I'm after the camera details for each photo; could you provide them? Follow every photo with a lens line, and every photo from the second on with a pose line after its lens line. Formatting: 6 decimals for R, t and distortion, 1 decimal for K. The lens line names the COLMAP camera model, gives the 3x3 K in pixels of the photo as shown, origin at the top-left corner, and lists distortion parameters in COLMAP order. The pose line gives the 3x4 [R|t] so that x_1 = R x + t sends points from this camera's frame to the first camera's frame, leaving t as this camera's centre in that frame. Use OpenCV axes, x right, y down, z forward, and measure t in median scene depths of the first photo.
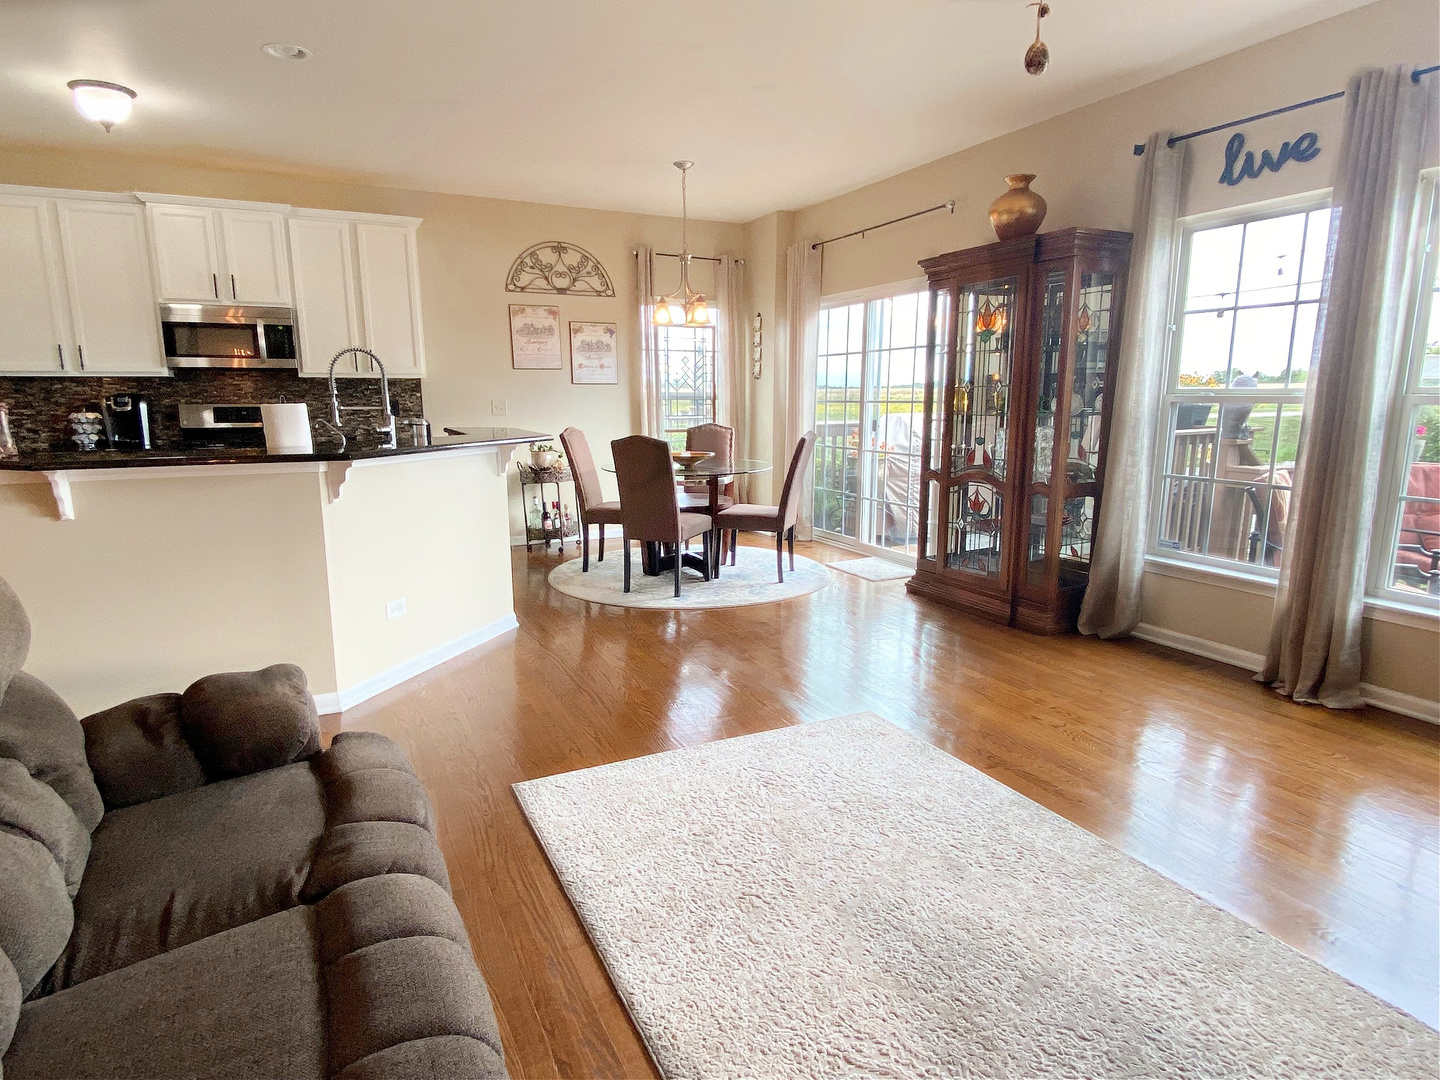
lens RADIAL K [[784.7, 0, 744.6], [0, 784.7, 570.3], [0, 0, 1]] dist [0.016689, -0.024989]
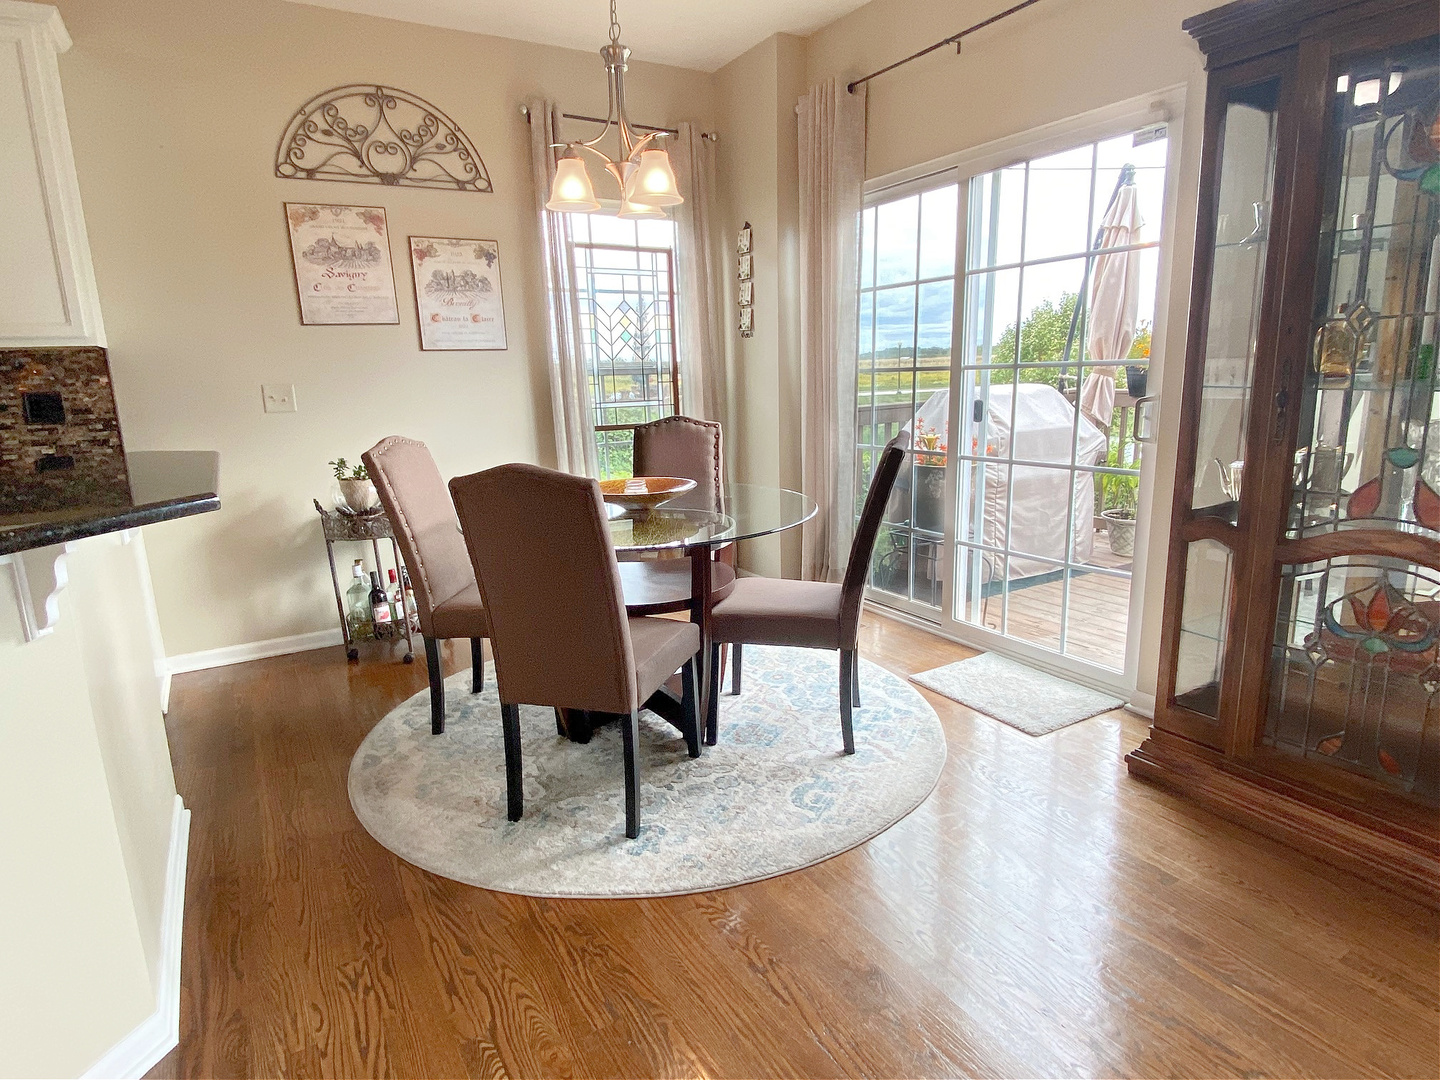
lens RADIAL K [[803.3, 0, 737.5], [0, 803.3, 563.0], [0, 0, 1]] dist [0.002651, -0.008435]
pose [[0.997401, -0.041766, 0.058715, -0.037758], [0.040888, 0.999034, 0.016078, -0.091455], [-0.059330, -0.013636, 0.998145, 0.435604]]
